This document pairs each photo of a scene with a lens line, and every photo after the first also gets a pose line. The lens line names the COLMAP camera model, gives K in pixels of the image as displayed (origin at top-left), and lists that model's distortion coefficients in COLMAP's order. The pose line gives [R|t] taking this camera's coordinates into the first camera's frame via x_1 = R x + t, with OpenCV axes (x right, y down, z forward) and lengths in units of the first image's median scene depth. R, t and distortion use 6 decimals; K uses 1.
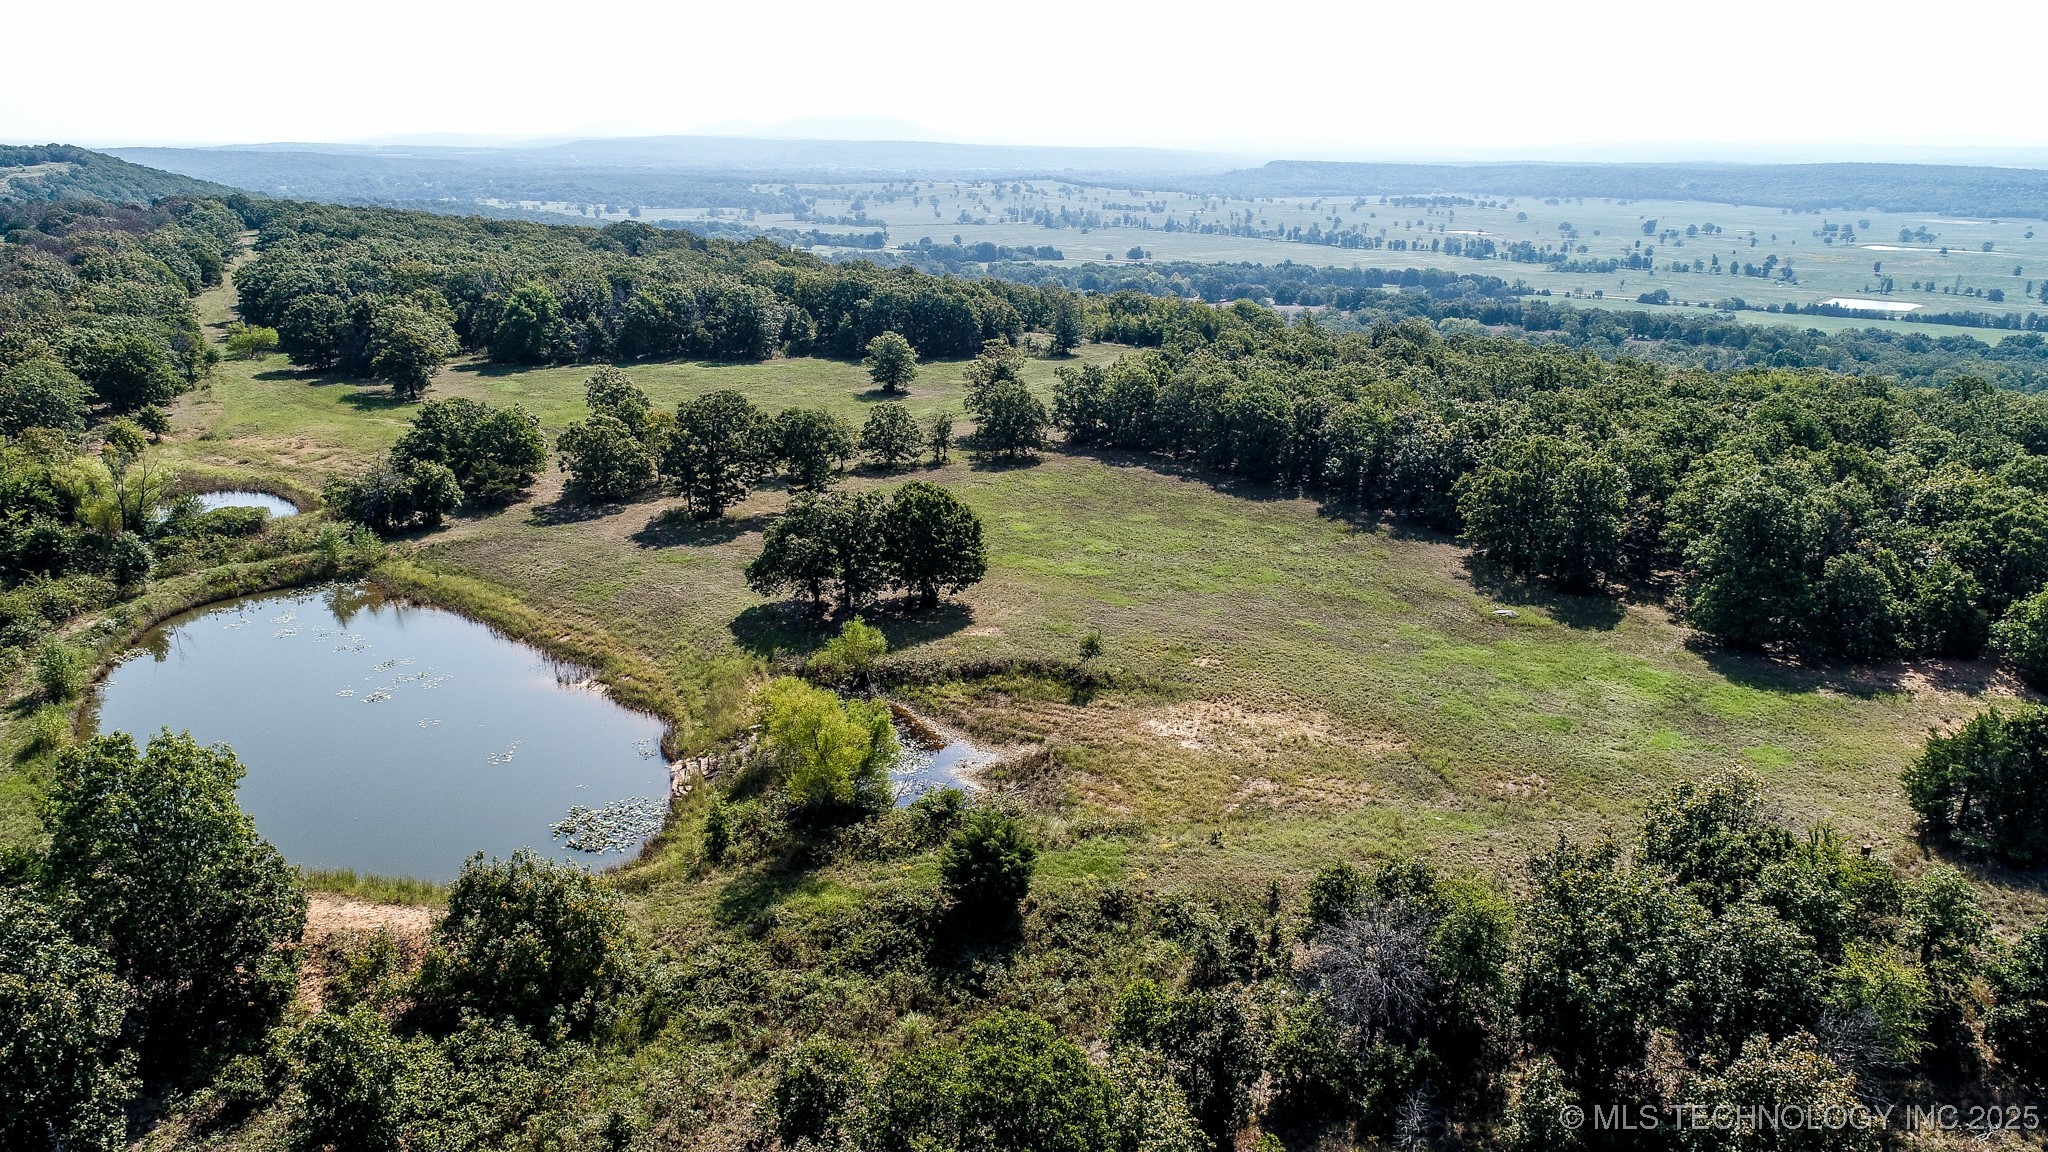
lens RADIAL K [[1365.8, 0, 1025.5], [0, 1365.8, 583.1], [0, 0, 1]] dist [-0.005608, 0.001284]
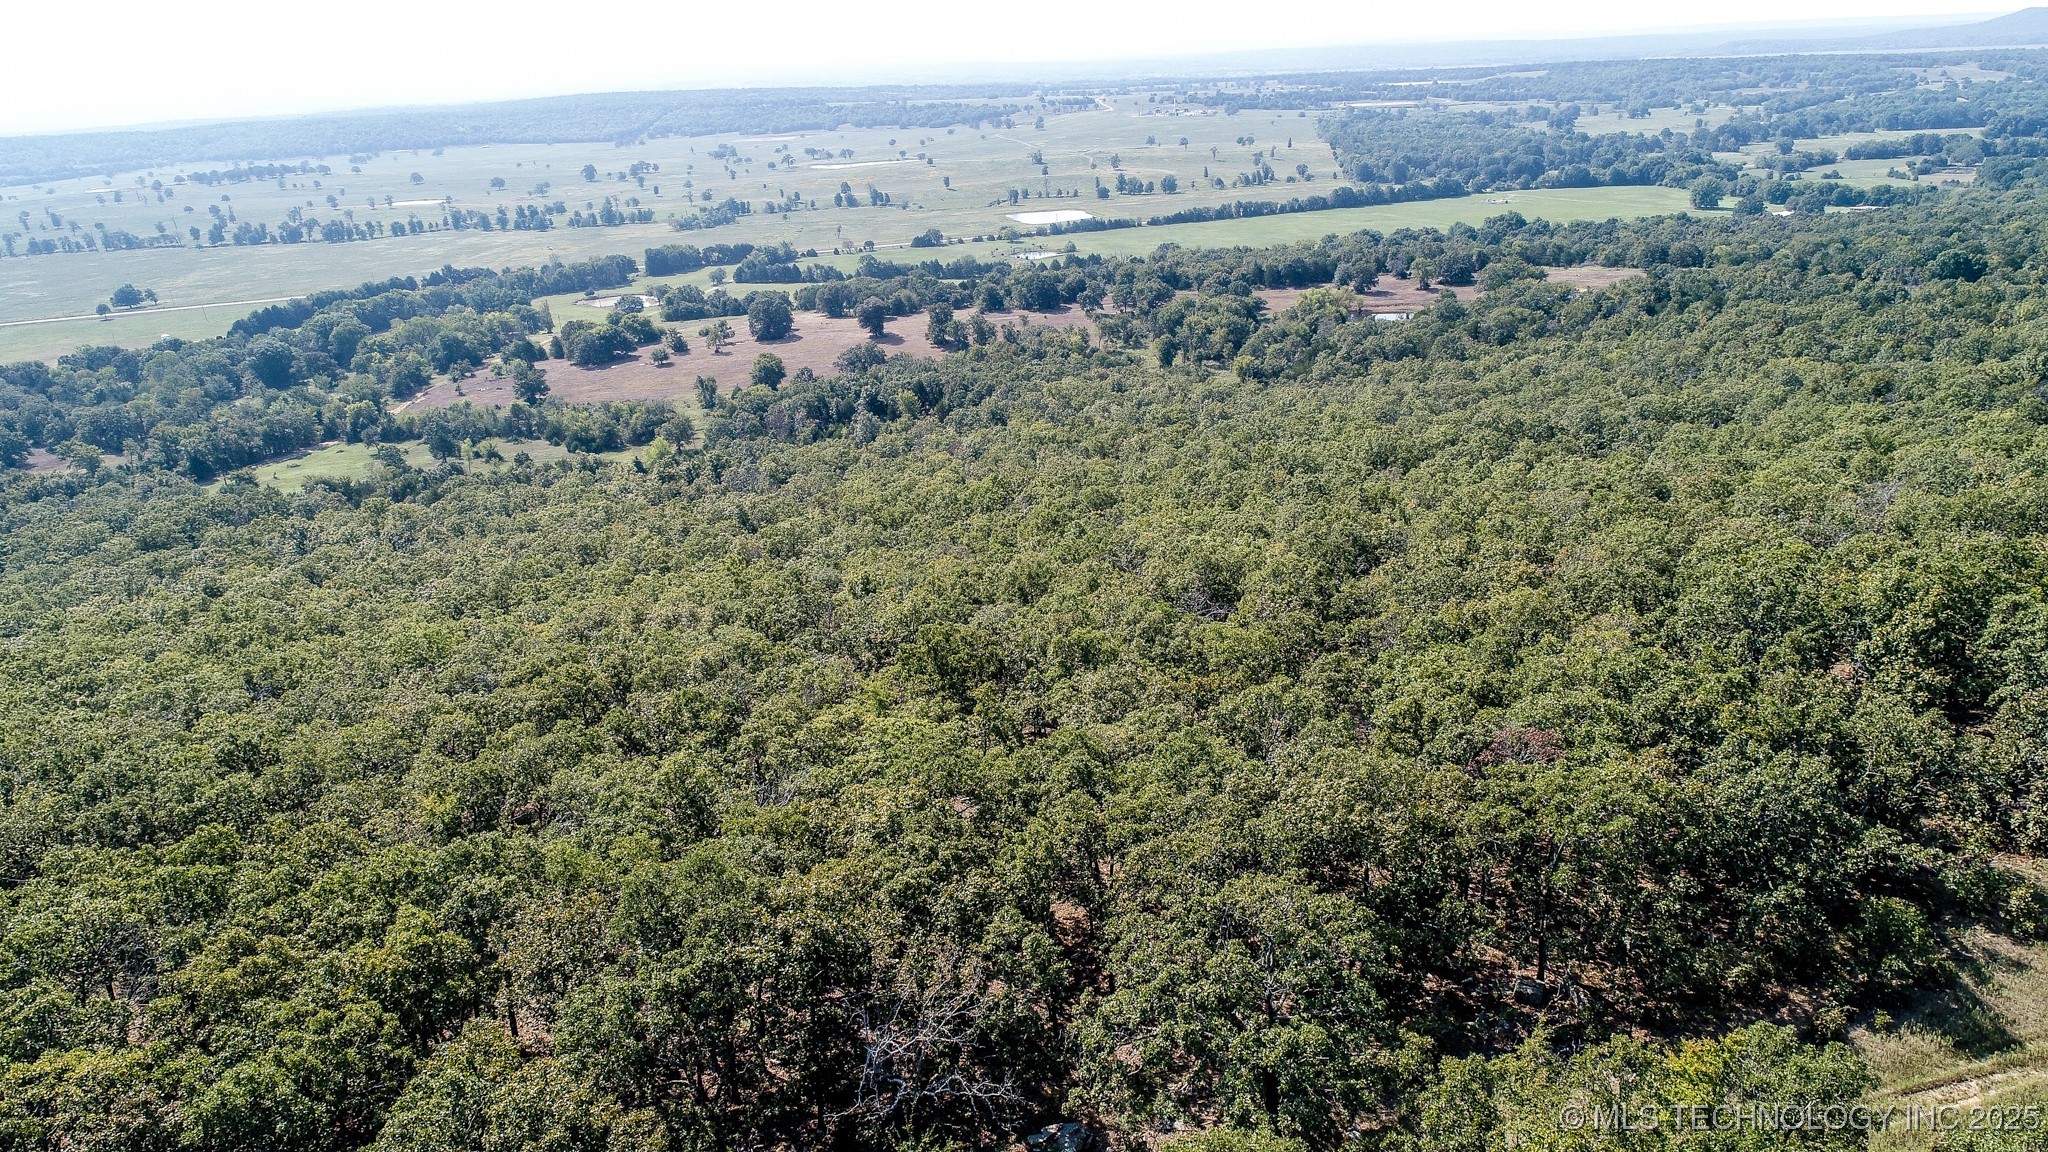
lens RADIAL K [[1365.8, 0, 1025.5], [0, 1365.8, 583.1], [0, 0, 1]] dist [-0.005608, 0.001284]
pose [[0.572900, -0.330090, 0.750217, -0.153525], [0.303488, 0.935691, 0.179940, -0.088915], [-0.761368, 0.124594, 0.636235, 0.261576]]
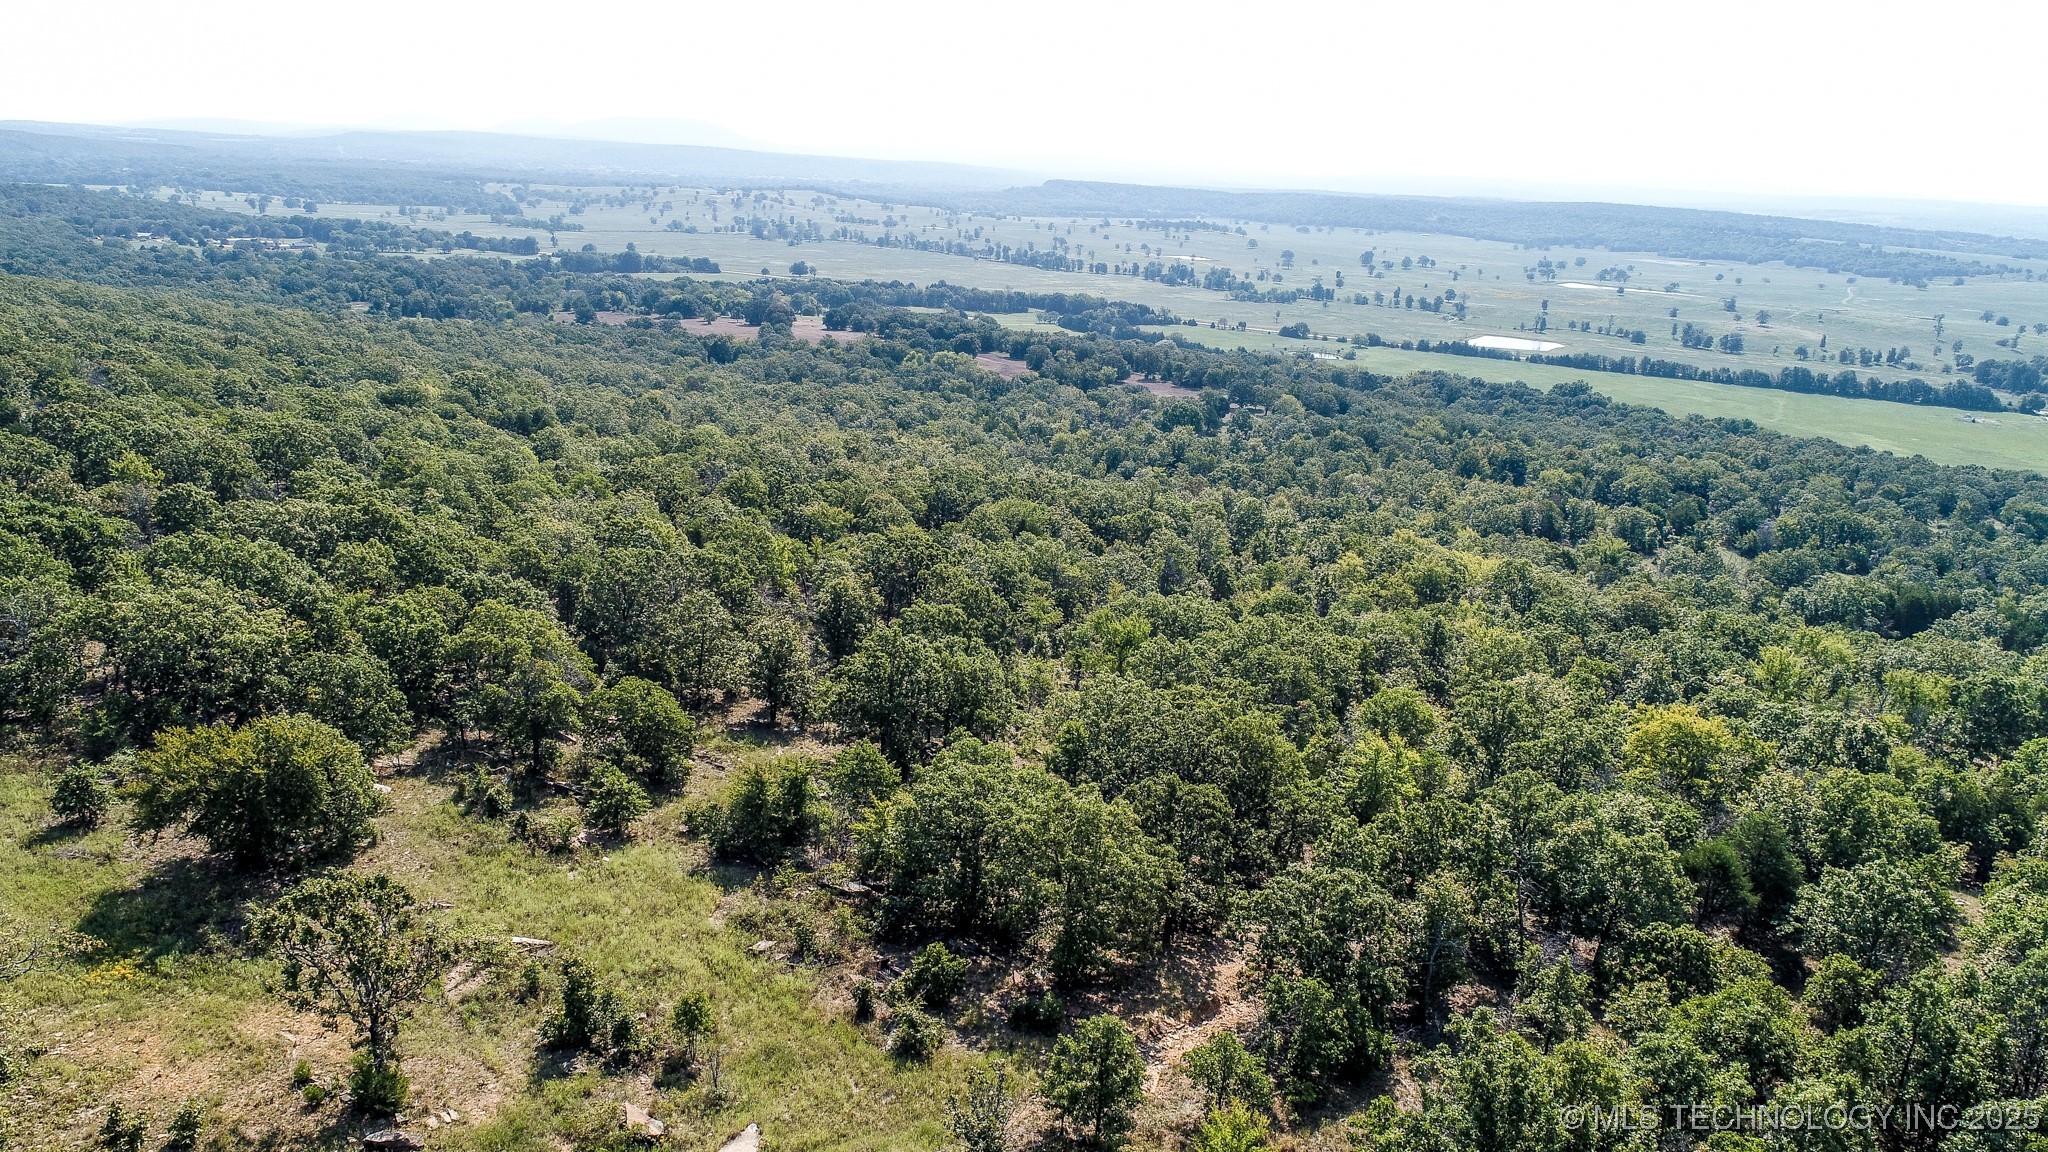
lens RADIAL K [[1365.8, 0, 1025.5], [0, 1365.8, 583.1], [0, 0, 1]] dist [-0.005608, 0.001284]
pose [[0.993197, 0.004068, 0.116373, 0.103012], [-0.002861, 0.999940, -0.010542, -0.013993], [-0.116409, 0.010138, 0.993150, 0.047162]]
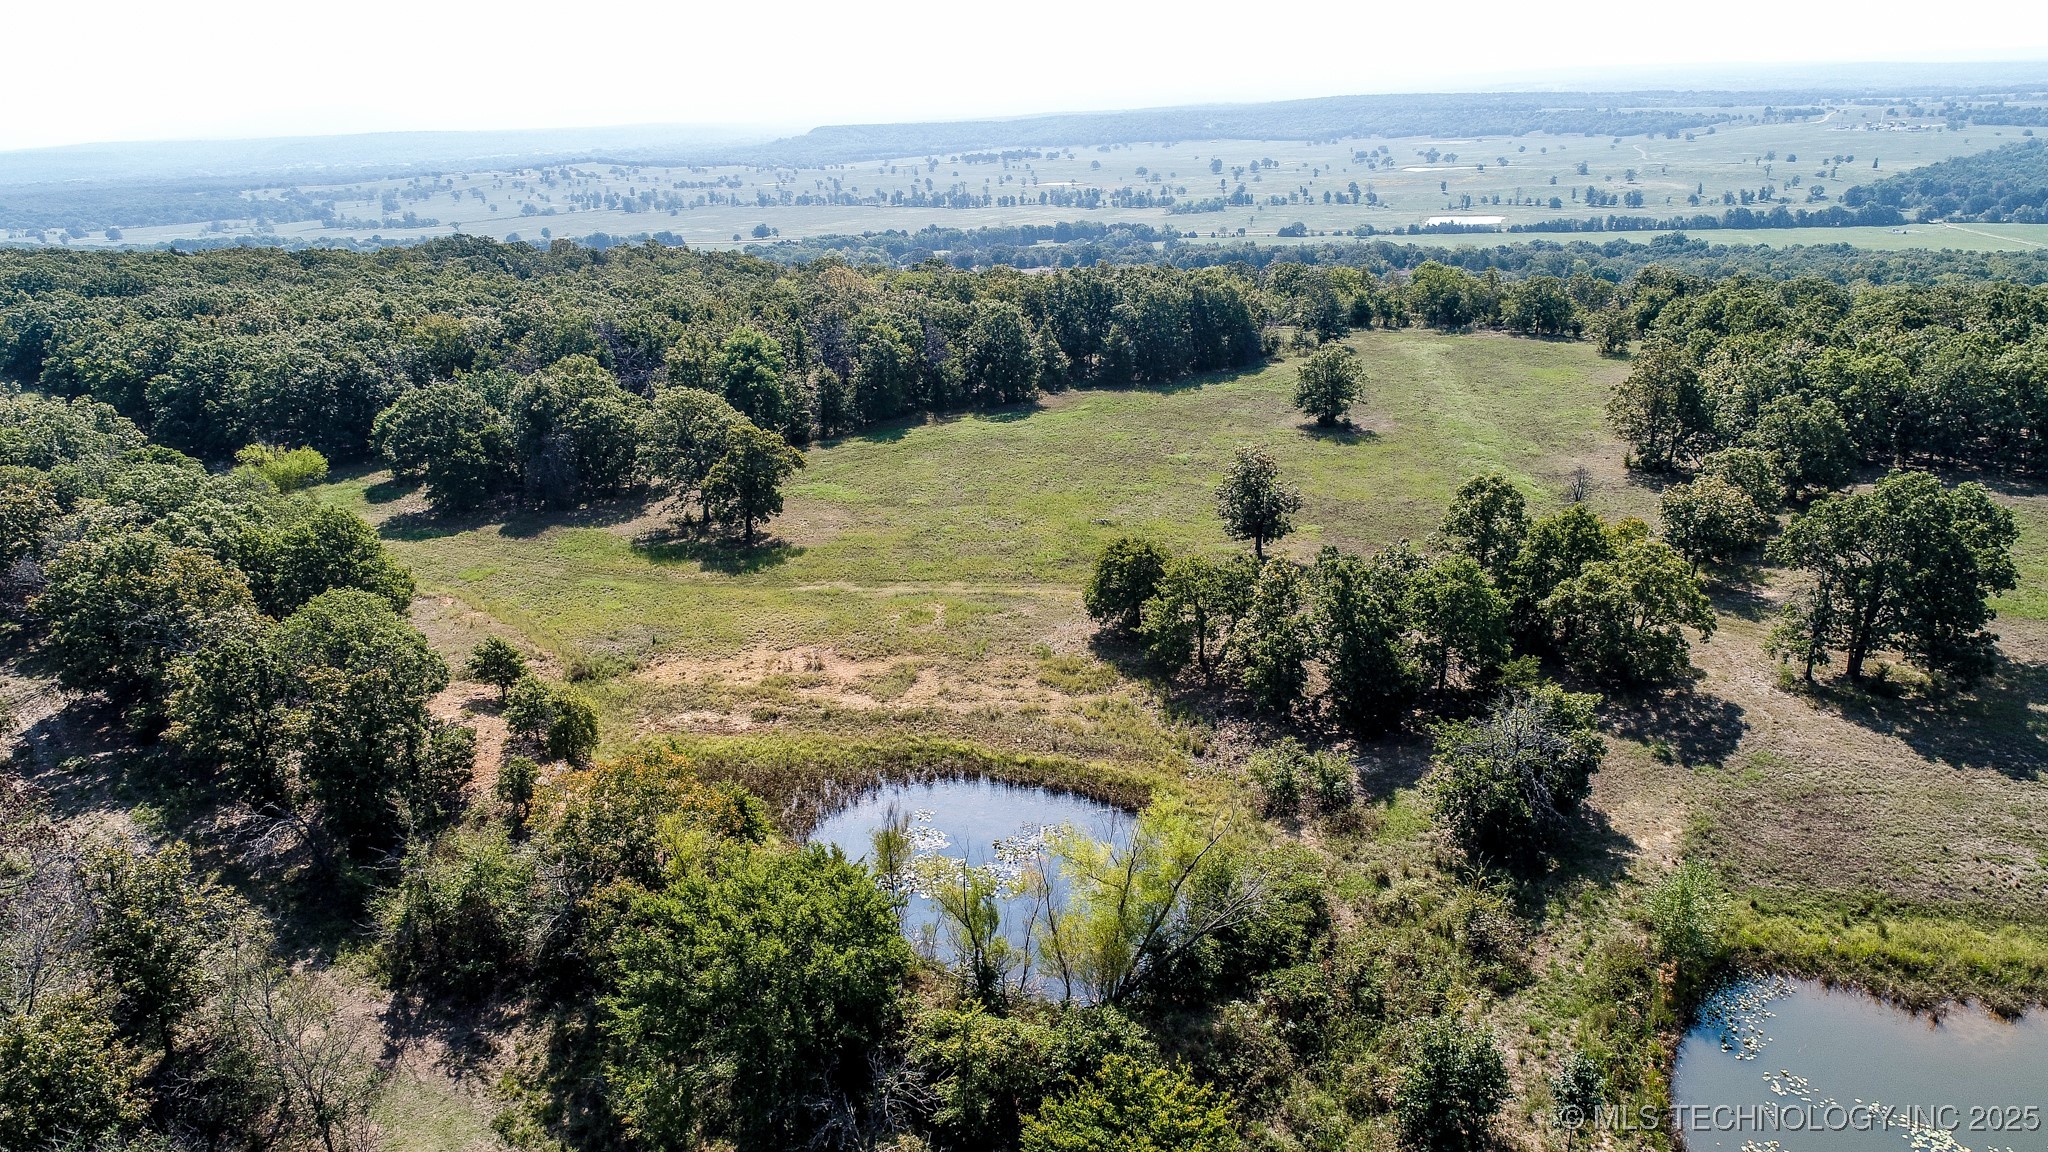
lens RADIAL K [[1365.8, 0, 1025.5], [0, 1365.8, 583.1], [0, 0, 1]] dist [-0.005608, 0.001284]
pose [[0.939421, -0.162072, 0.302027, -0.057970], [0.155716, 0.986768, 0.045176, -0.013680], [-0.305352, 0.004591, 0.952228, 0.042008]]
